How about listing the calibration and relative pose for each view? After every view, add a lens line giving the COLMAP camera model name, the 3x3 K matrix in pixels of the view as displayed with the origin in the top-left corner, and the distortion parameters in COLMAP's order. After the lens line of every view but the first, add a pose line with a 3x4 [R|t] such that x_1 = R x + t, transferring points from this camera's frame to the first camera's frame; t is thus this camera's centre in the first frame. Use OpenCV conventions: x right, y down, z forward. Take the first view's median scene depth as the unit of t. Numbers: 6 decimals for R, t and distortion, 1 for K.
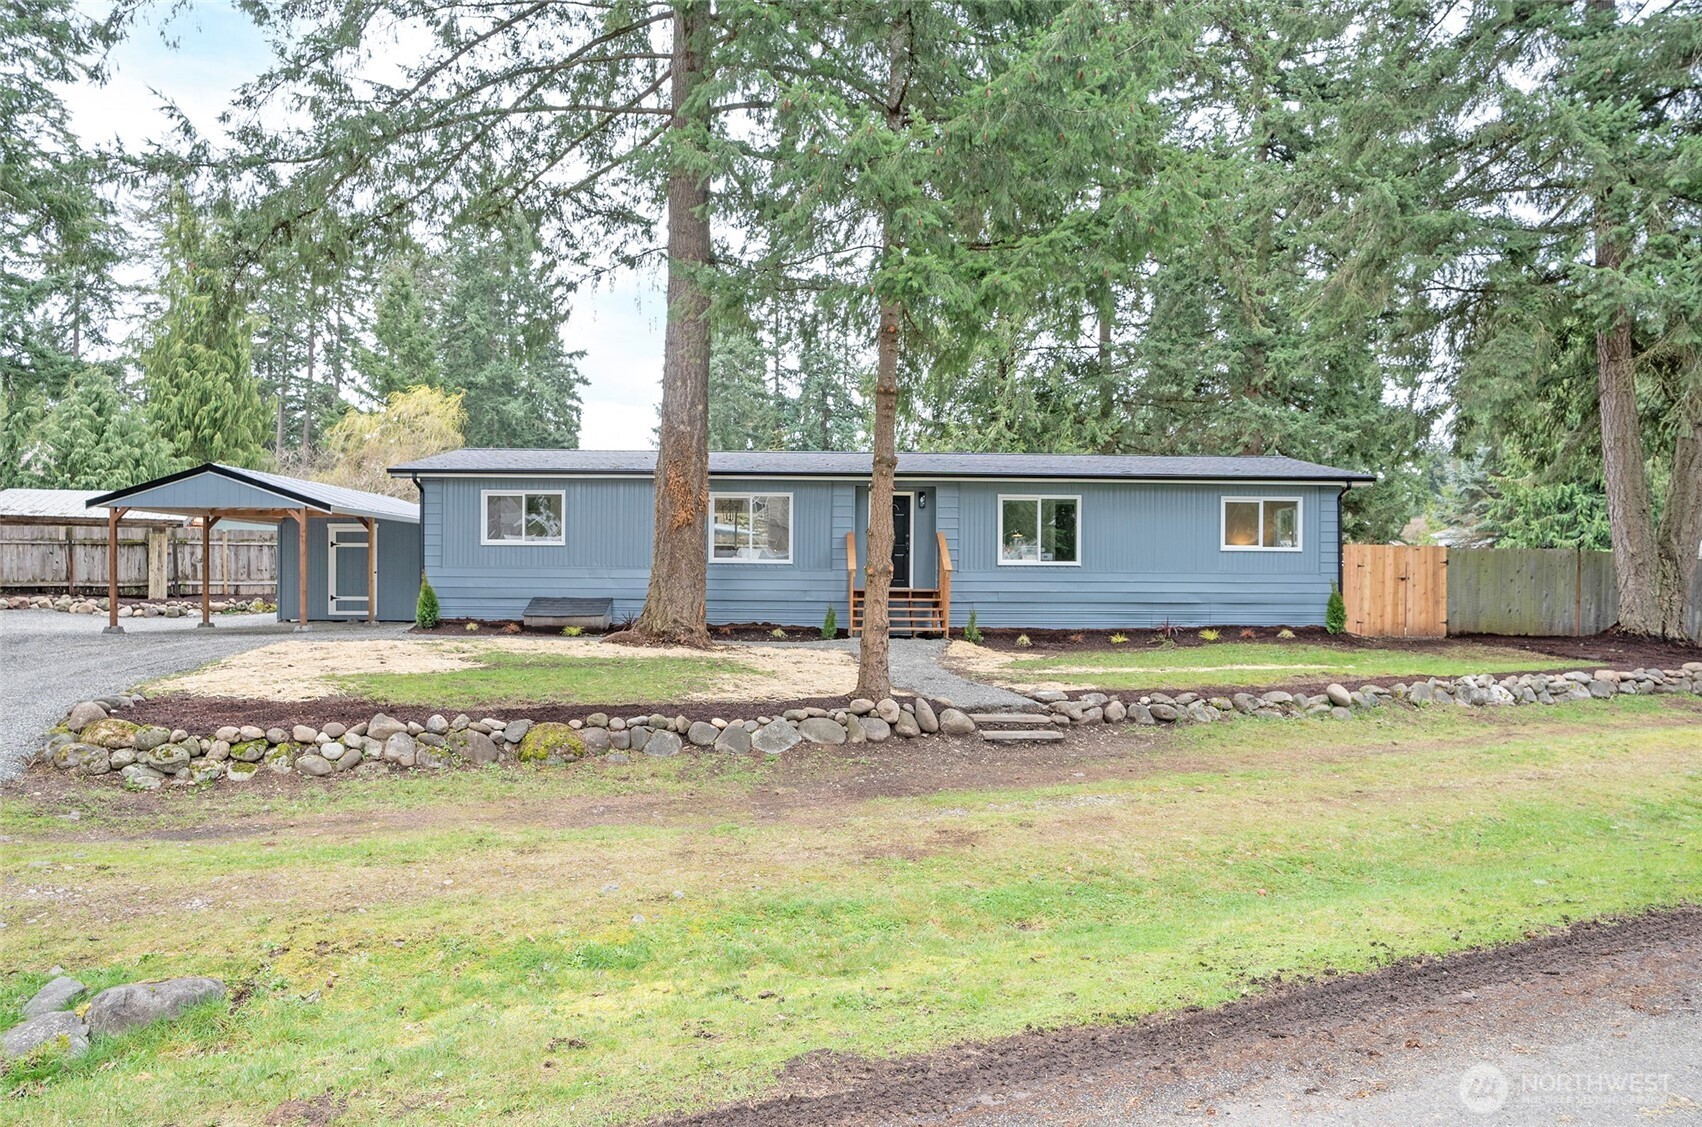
lens RADIAL K [[1832.5, 0, 851.0], [0, 1832.5, 563.5], [0, 0, 1]] dist [-0.004764, 0.008153]
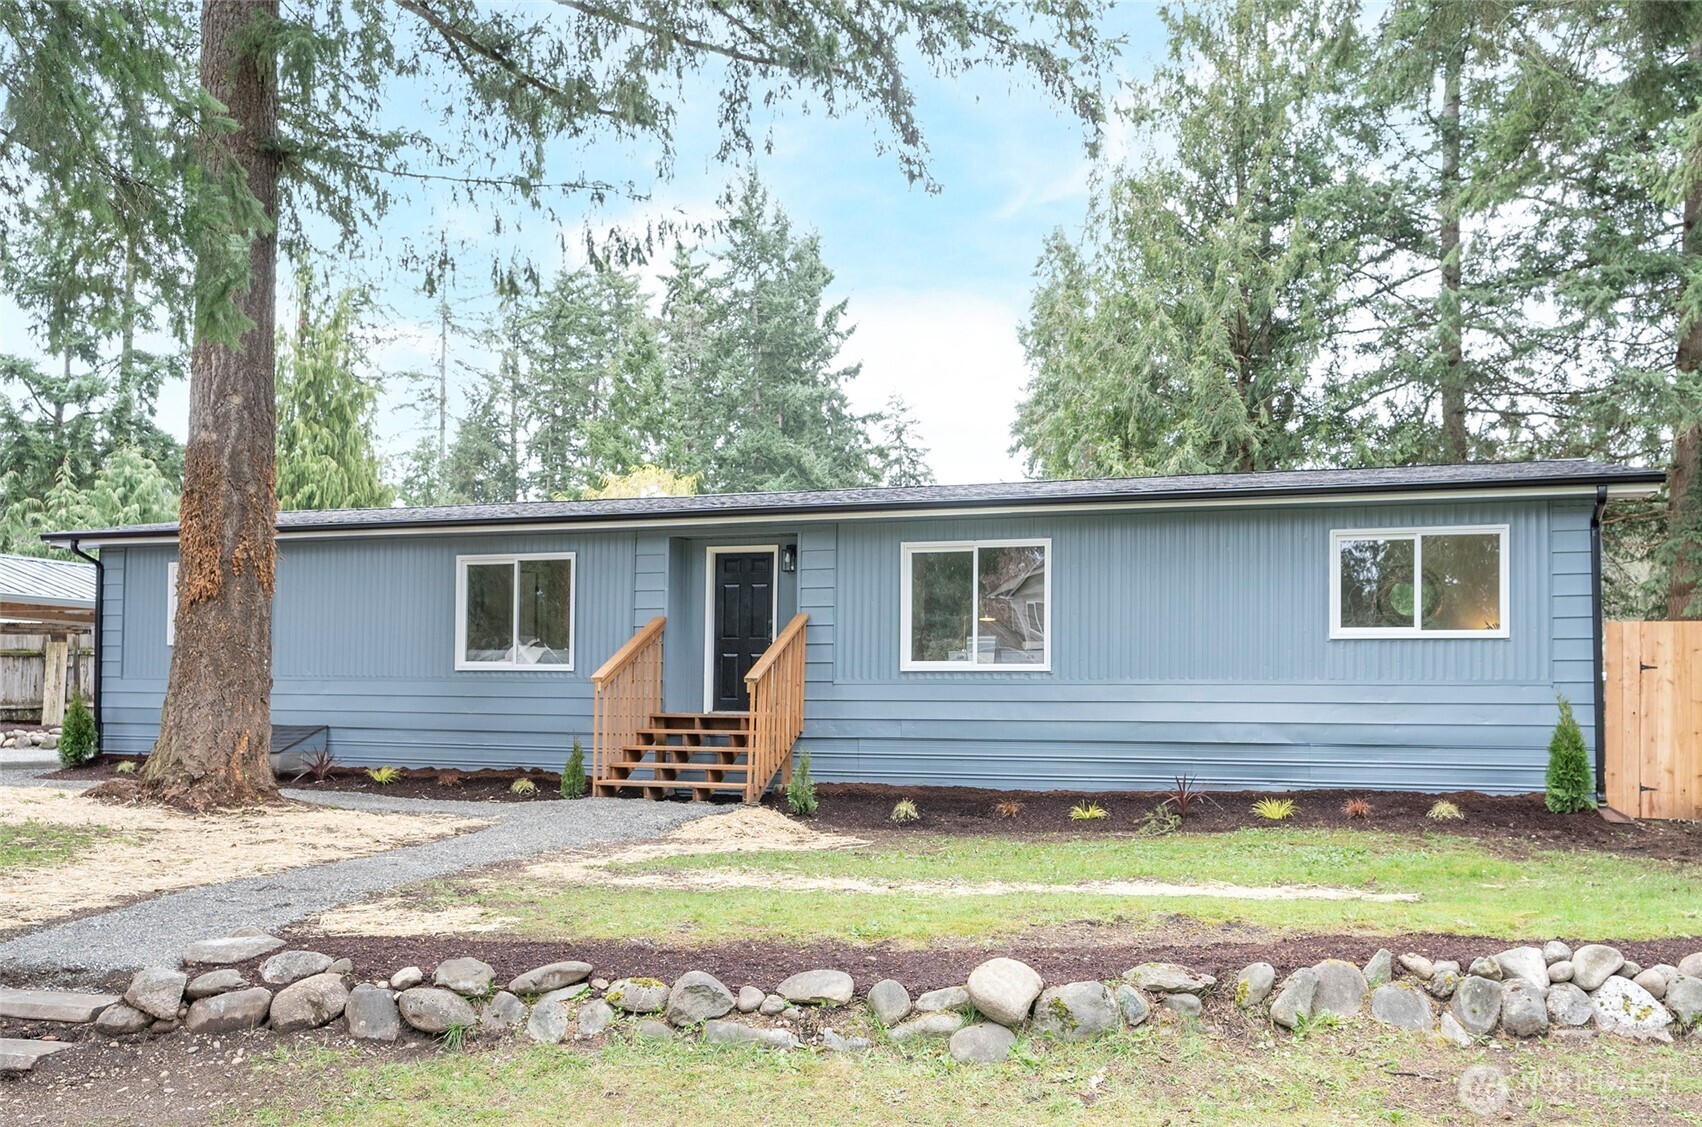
lens RADIAL K [[1832.5, 0, 851.0], [0, 1832.5, 563.5], [0, 0, 1]] dist [-0.004764, 0.008153]
pose [[0.885052, -0.034733, -0.464194, 0.318190], [-0.001097, 0.997054, -0.076697, 0.010958], [0.465490, 0.068390, 0.882407, 0.501103]]
